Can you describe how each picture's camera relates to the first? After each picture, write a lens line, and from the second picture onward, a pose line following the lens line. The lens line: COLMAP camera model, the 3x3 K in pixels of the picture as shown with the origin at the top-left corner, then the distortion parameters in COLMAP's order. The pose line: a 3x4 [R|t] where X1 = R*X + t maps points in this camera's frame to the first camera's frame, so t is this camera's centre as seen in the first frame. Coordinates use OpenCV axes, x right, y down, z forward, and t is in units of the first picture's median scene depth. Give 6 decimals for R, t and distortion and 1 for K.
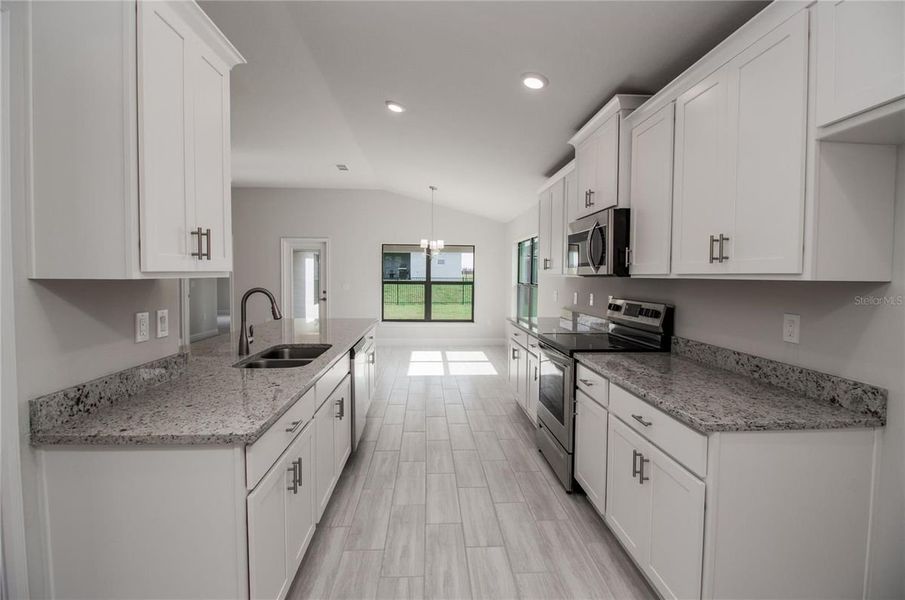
lens RADIAL K [[421.6, 0, 449.7], [0, 421.6, 289.4], [0, 0, 1]] dist [-0.000458, -0.000137]
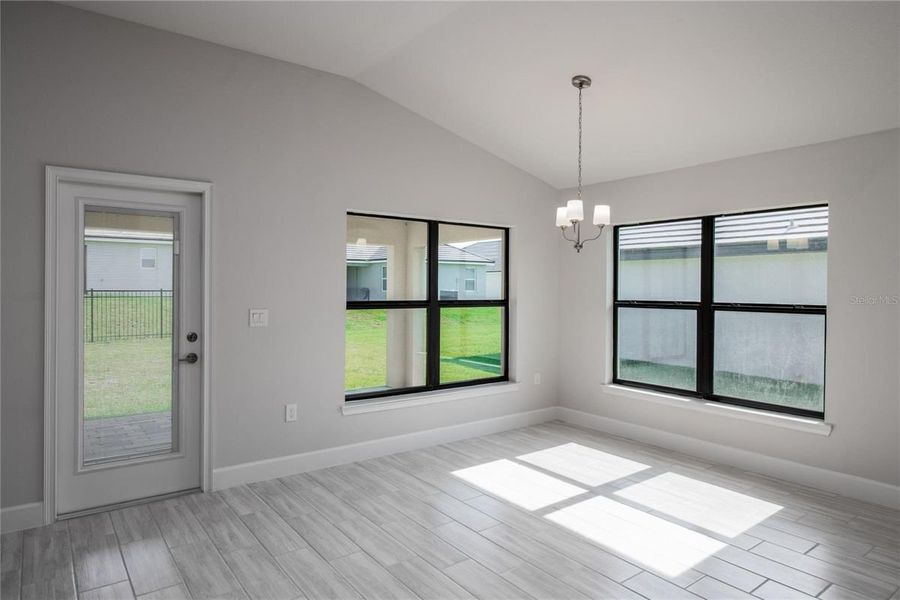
lens RADIAL K [[548.9, 0, 452.6], [0, 548.9, 292.7], [0, 0, 1]] dist [0.002327, -0.001126]
pose [[0.828276, -0.009670, 0.560237, -0.379826], [0.021068, 0.999681, -0.013894, -0.019758], [-0.559924, 0.023311, 0.828216, 0.520918]]
